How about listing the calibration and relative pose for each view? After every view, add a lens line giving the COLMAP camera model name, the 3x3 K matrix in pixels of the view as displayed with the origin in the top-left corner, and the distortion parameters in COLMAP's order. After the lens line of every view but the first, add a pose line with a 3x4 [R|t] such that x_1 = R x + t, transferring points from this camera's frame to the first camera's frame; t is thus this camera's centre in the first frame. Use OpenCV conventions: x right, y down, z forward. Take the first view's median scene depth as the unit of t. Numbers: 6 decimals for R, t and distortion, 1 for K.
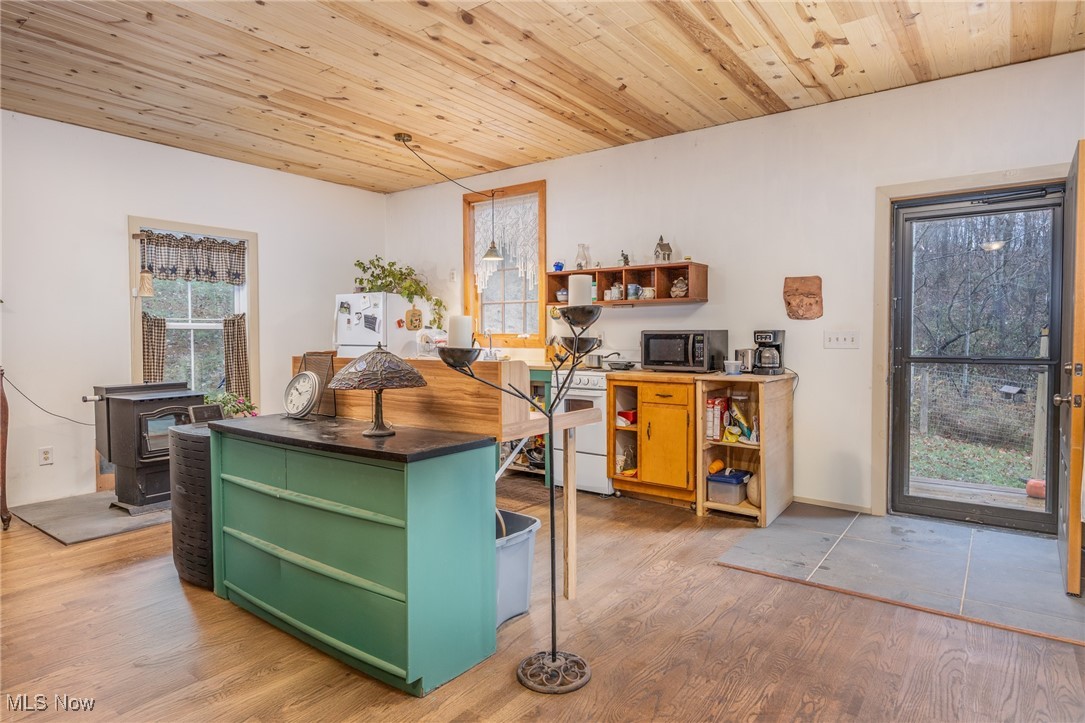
lens RADIAL K [[626.2, 0, 540.9], [0, 626.2, 350.9], [0, 0, 1]] dist [-0.003339, -0.000760]
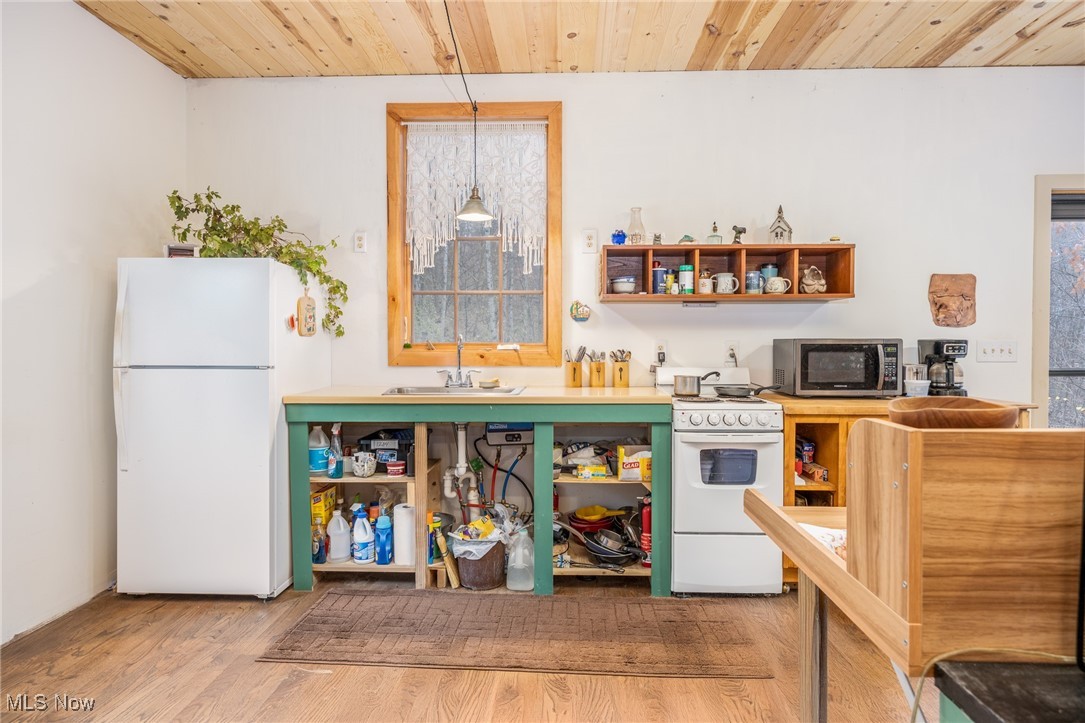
lens RADIAL K [[611.5, 0, 546.6], [0, 611.5, 354.3], [0, 0, 1]] dist [-0.003875, -0.000498]
pose [[0.821262, -0.006000, 0.570520, -0.407906], [0.013525, 0.999868, -0.008954, -0.012658], [-0.570391, 0.015070, 0.821235, 0.566294]]
